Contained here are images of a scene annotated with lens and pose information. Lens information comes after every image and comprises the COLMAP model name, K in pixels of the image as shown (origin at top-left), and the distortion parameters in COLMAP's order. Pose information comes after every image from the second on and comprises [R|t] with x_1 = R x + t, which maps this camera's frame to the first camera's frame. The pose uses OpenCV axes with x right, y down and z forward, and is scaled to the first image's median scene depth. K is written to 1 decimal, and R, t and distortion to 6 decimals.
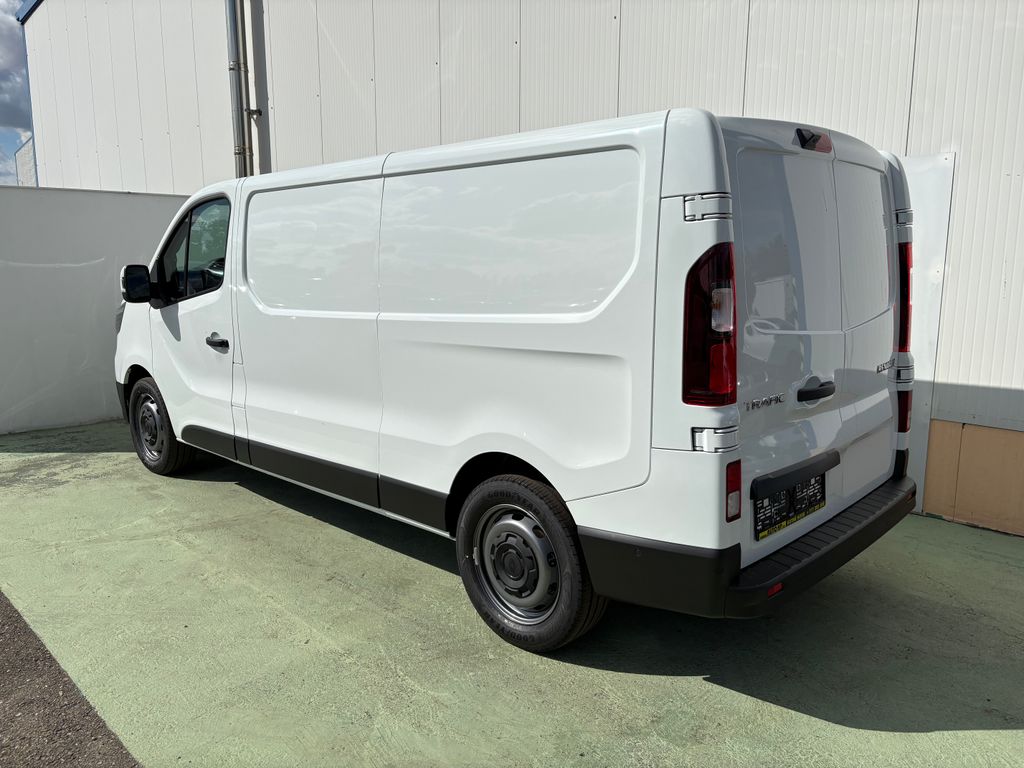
lens RADIAL K [[782.3, 0, 517.1], [0, 782.3, 389.9], [0, 0, 1]] dist [0.001858, -0.024560]
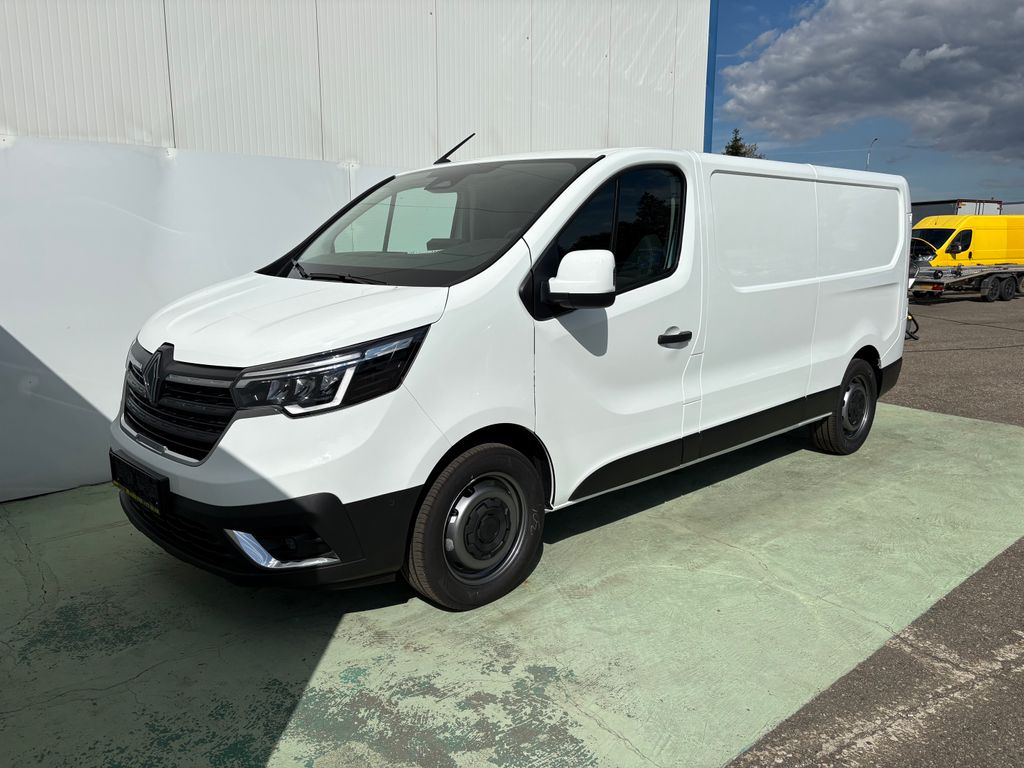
lens RADIAL K [[782.3, 0, 515.0], [0, 782.3, 385.9], [0, 0, 1]] dist [0.001858, -0.024560]
pose [[0.057260, -0.182308, 0.981573, -1.316635], [0.171552, 0.970359, 0.170218, -0.195840], [-0.983510, 0.158644, 0.086838, 1.167378]]
